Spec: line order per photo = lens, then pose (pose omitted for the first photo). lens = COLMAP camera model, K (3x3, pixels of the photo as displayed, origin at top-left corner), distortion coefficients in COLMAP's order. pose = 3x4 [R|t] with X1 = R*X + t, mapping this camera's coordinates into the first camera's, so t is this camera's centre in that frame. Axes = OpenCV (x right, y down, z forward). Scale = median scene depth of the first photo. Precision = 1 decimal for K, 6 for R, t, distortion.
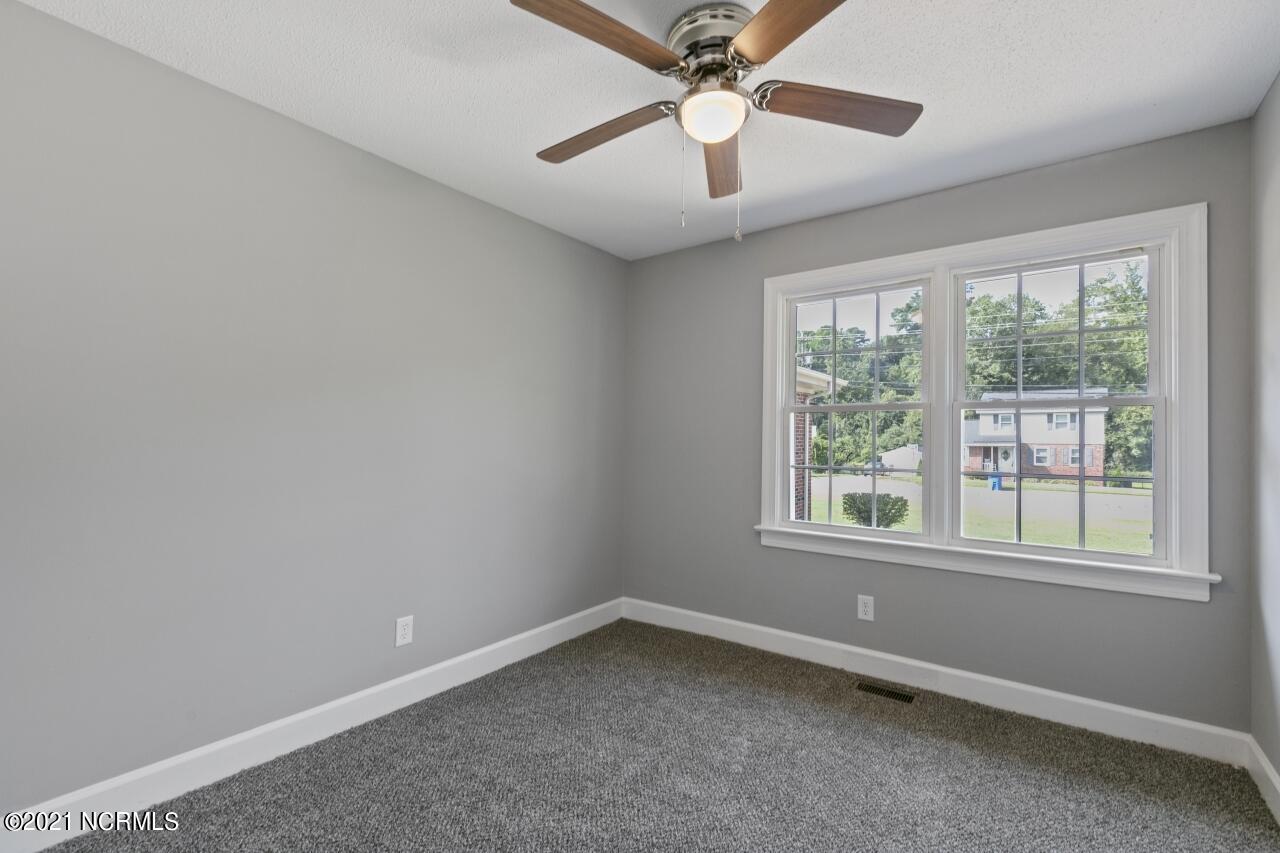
lens RADIAL K [[550.6, 0, 641.1], [0, 550.6, 430.3], [0, 0, 1]] dist [0.000080, -0.000010]
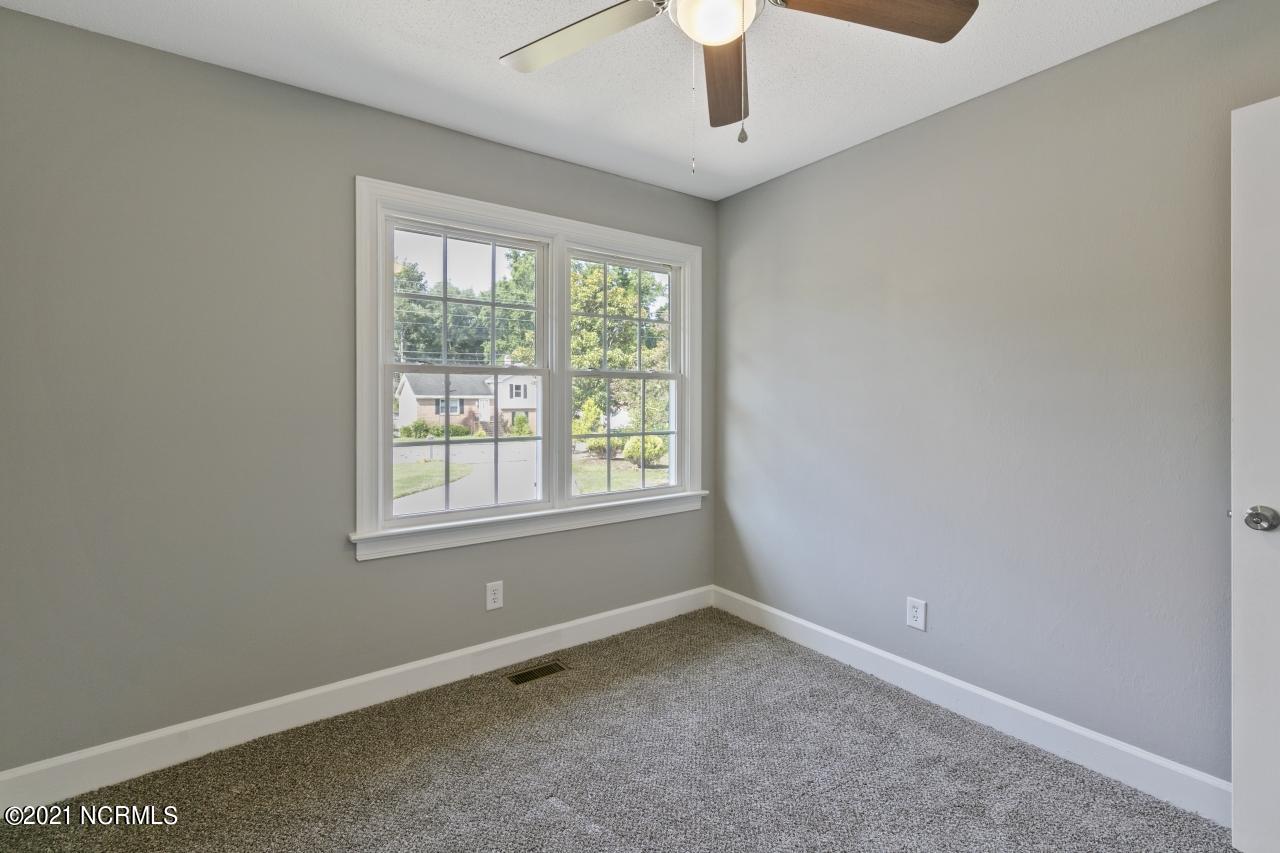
lens RADIAL K [[582.2, 0, 641.0], [0, 582.2, 412.9], [0, 0, 1]] dist [0.001674, 0.000181]
pose [[0.296445, -0.031933, 0.954516, -0.470414], [-0.010866, 0.999263, 0.036805, -0.013411], [-0.954988, -0.021283, 0.295880, 0.560241]]
